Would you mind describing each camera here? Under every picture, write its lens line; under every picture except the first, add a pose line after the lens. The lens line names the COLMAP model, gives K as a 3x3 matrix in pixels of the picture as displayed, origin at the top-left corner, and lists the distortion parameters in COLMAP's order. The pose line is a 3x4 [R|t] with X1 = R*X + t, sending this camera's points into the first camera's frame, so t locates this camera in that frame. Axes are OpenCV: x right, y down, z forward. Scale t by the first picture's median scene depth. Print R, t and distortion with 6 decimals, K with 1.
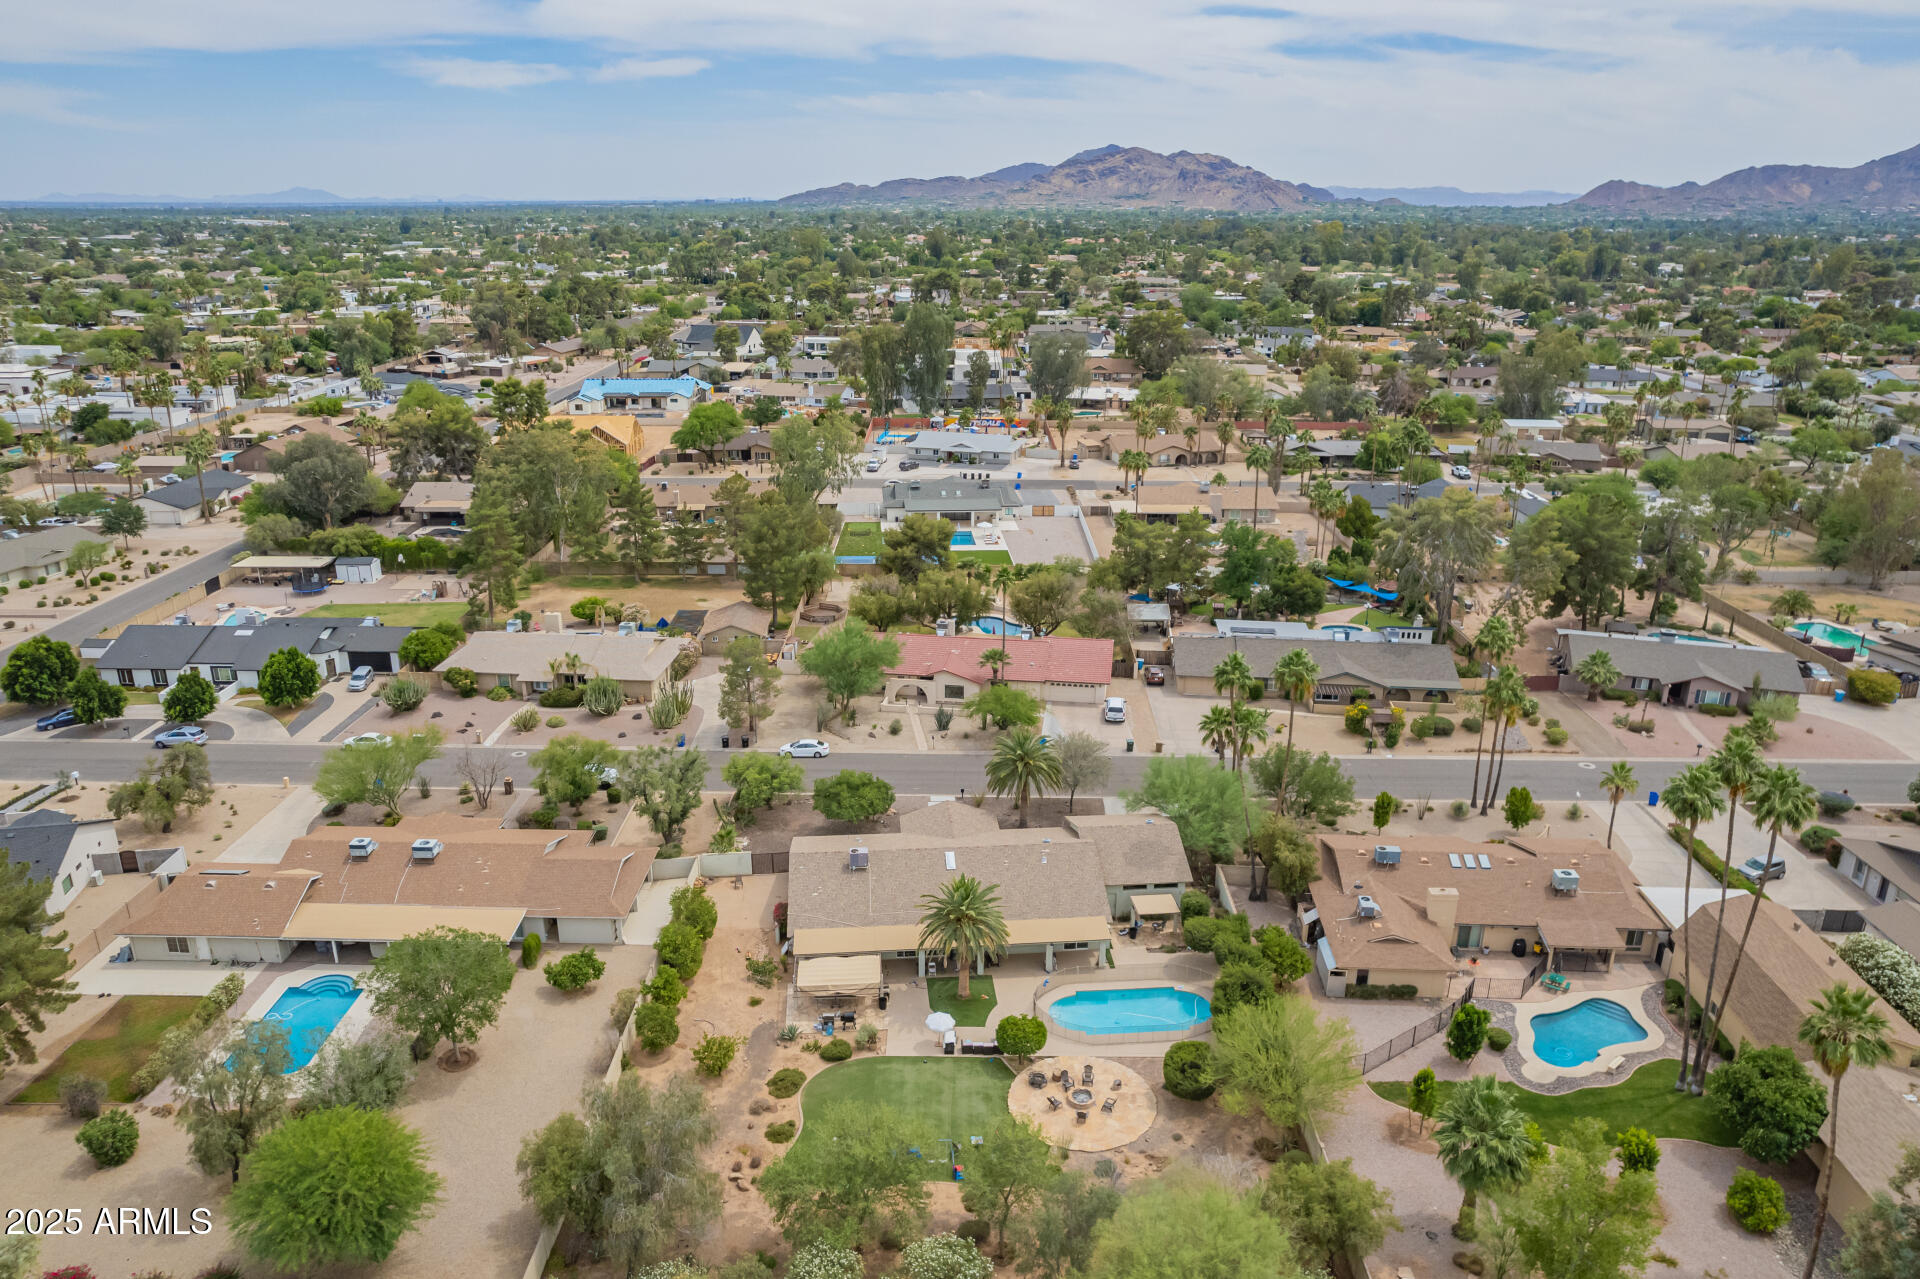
lens RADIAL K [[1347.4, 0, 964.4], [0, 1347.4, 640.6], [0, 0, 1]] dist [-0.066258, 0.052250]
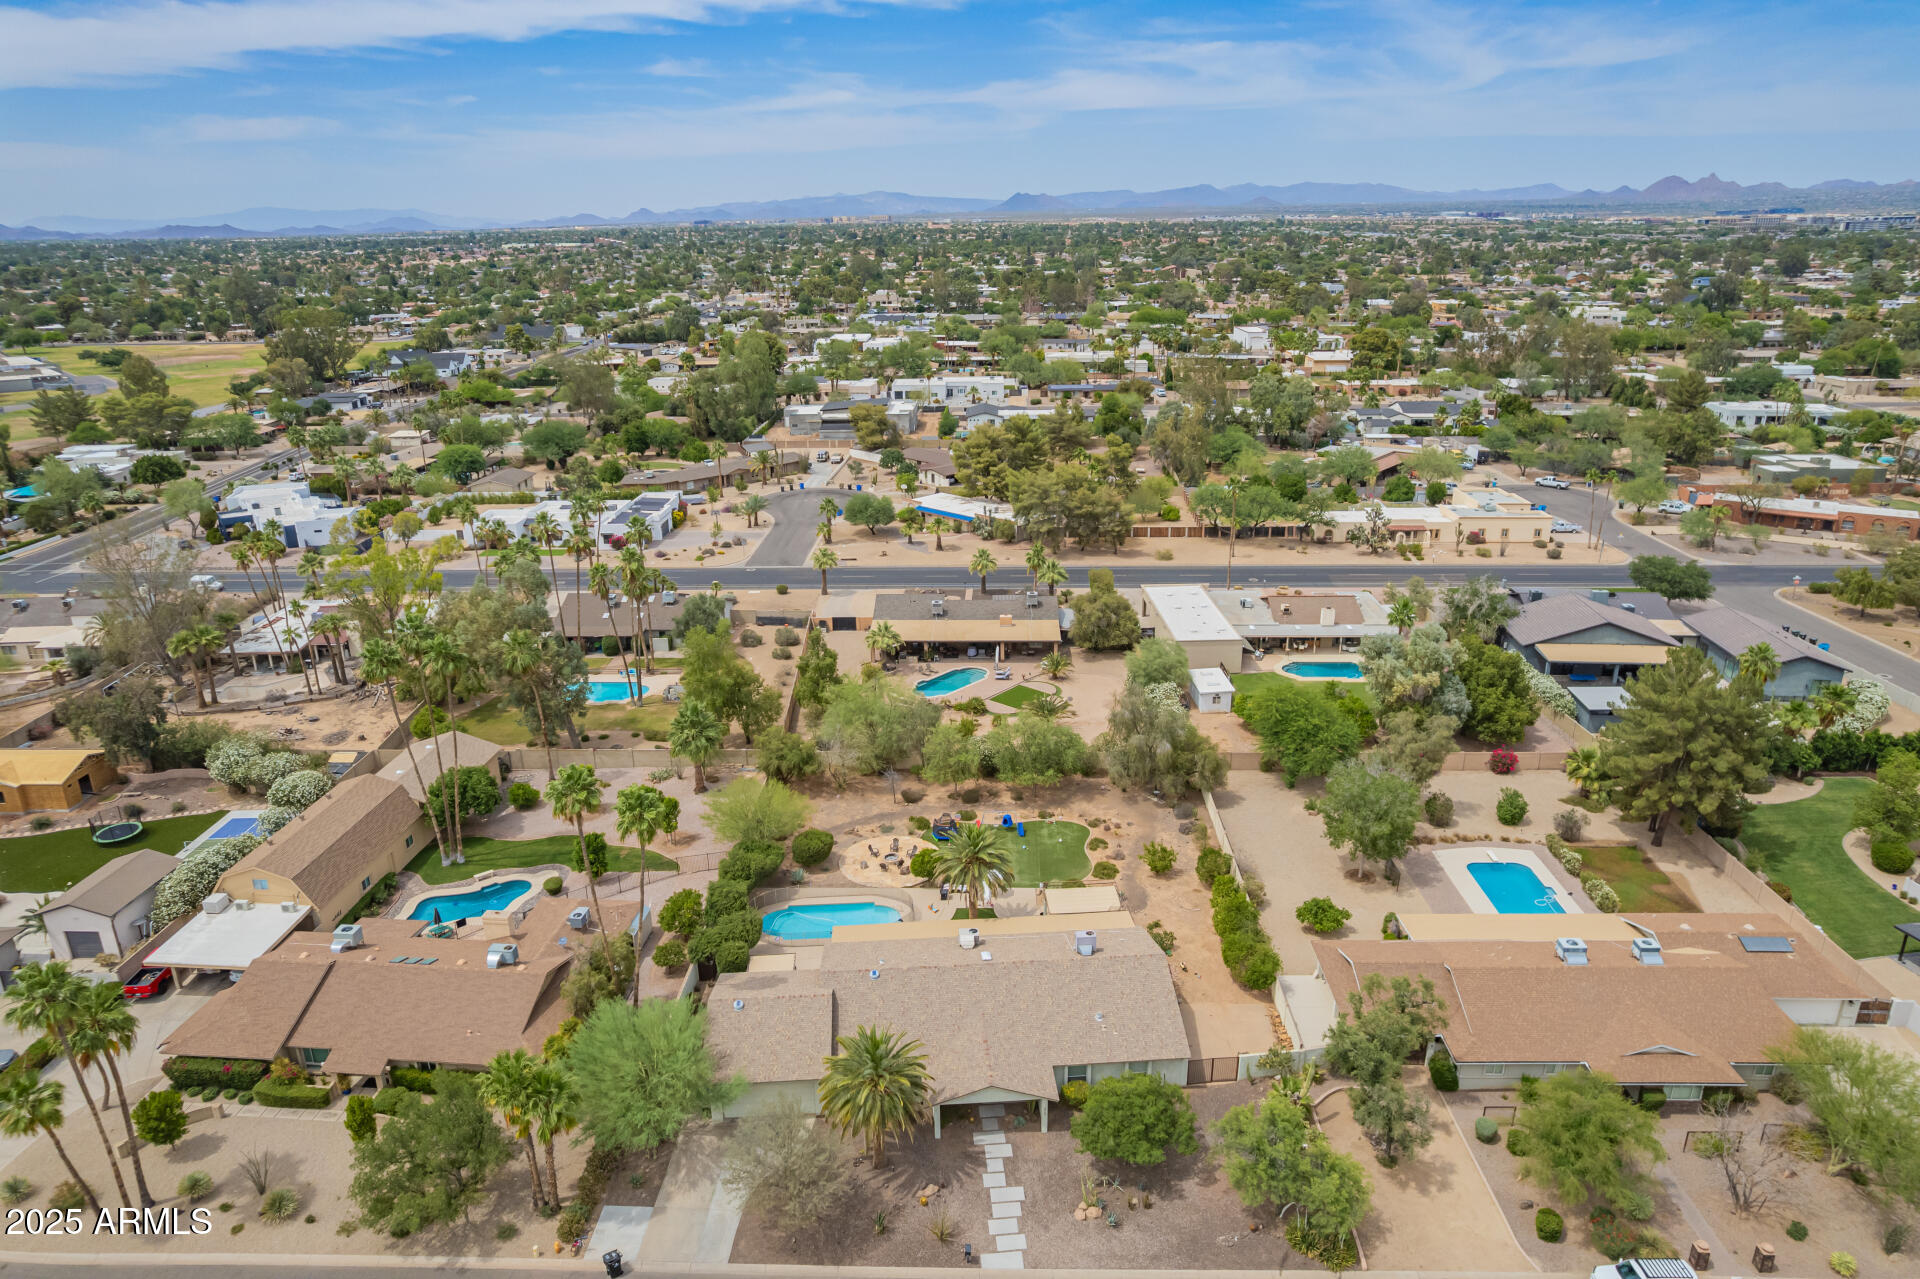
lens RADIAL K [[1231.3, 0, 964.5], [0, 1231.3, 648.7], [0, 0, 1]] dist [-0.075579, 0.068630]
pose [[-0.999616, -0.003447, 0.027506, -0.015072], [0.013863, 0.797090, 0.603701, -0.370762], [-0.024006, 0.603850, -0.796736, 1.152221]]
